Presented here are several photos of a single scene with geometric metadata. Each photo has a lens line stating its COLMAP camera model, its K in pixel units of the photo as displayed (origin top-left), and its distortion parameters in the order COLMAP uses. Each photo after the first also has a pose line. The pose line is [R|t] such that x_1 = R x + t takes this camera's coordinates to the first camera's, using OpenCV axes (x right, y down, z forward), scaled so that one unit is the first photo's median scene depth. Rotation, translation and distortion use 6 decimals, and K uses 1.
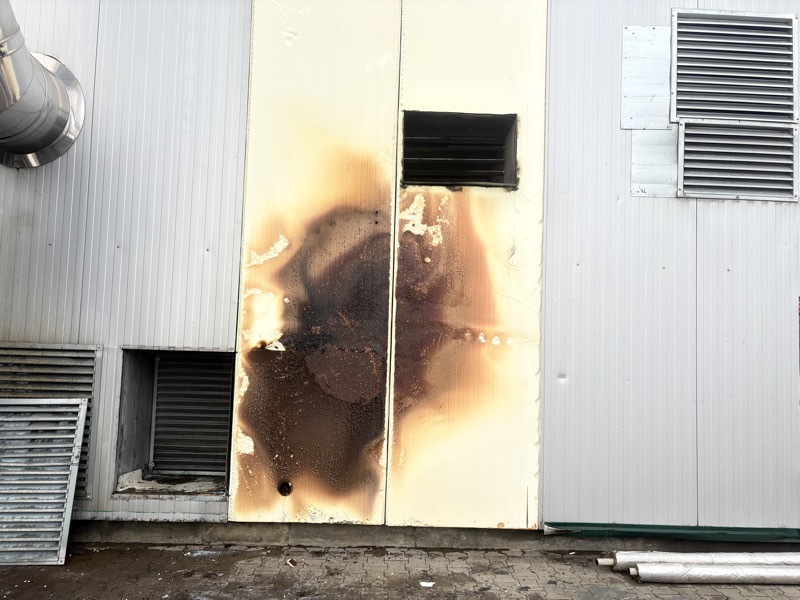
lens RADIAL K [[611.7, 0, 405.3], [0, 611.7, 311.5], [0, 0, 1]] dist [0.041388, -0.035181]
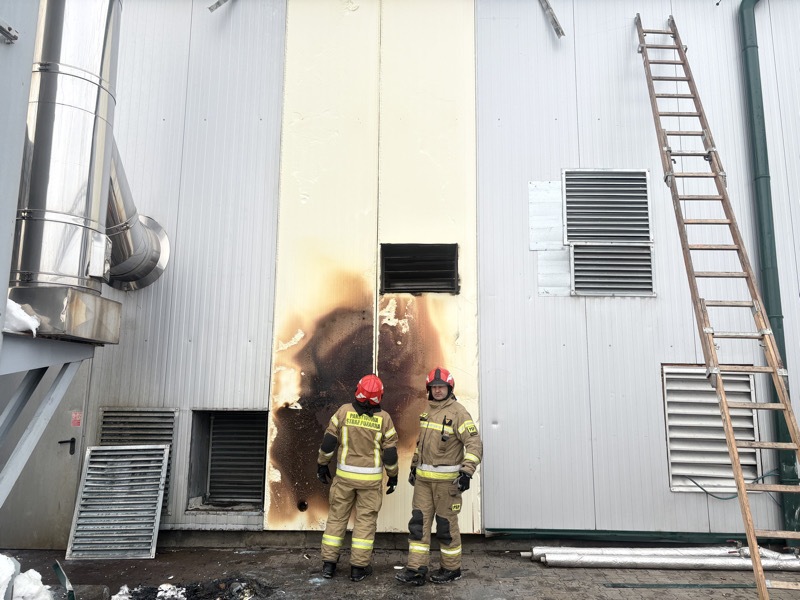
lens RADIAL K [[611.7, 0, 398.9], [0, 611.7, 305.7], [0, 0, 1]] dist [0.041388, -0.035181]
pose [[0.998746, -0.027821, -0.041620, 0.099617], [0.023254, 0.994047, -0.106446, -0.018996], [0.044334, 0.105345, 0.993447, -0.454818]]
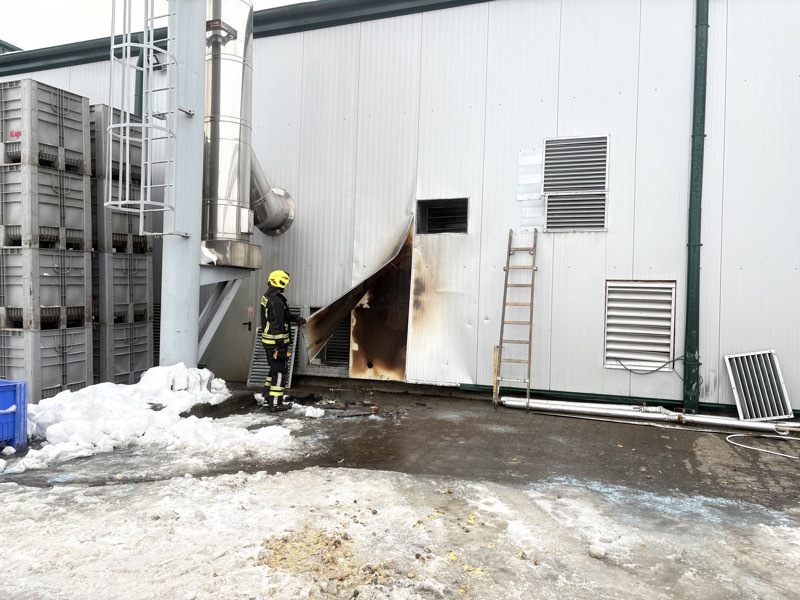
lens RADIAL K [[611.7, 0, 397.9], [0, 611.7, 308.9], [0, 0, 1]] dist [0.041388, -0.035181]
pose [[0.922572, -0.003787, -0.385807, 0.797596], [0.017909, 0.999294, 0.033015, -0.007400], [0.385410, -0.037368, 0.921989, -1.104229]]
